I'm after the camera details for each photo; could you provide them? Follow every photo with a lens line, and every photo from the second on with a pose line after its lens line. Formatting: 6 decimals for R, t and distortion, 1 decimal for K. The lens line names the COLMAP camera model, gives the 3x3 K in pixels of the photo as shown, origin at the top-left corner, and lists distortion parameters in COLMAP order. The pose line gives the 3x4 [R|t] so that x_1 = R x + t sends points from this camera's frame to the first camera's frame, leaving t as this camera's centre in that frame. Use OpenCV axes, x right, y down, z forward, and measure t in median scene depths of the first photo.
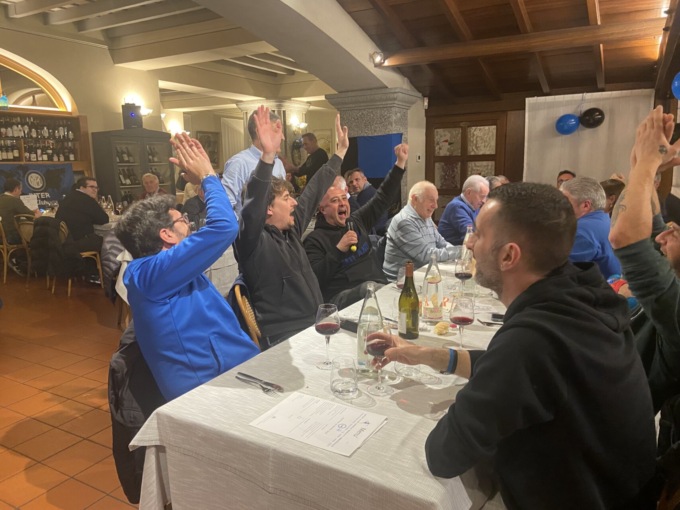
lens RADIAL K [[510.5, 0, 338.2], [0, 510.5, 252.1], [0, 0, 1]] dist [0.097680, -0.115937]
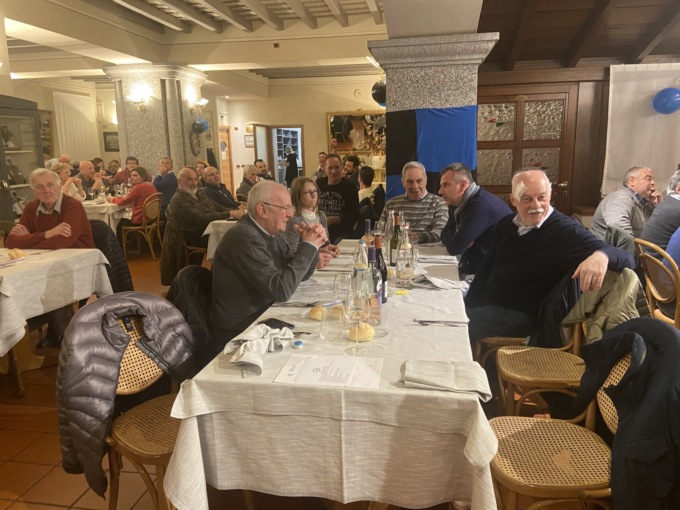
lens RADIAL K [[510.5, 0, 347.1], [0, 510.5, 251.8], [0, 0, 1]] dist [0.097680, -0.115937]
pose [[0.938059, -0.064583, 0.340403, -0.287073], [0.059463, 0.997906, 0.025464, -0.066366], [-0.341334, -0.003645, 0.939935, 0.418740]]
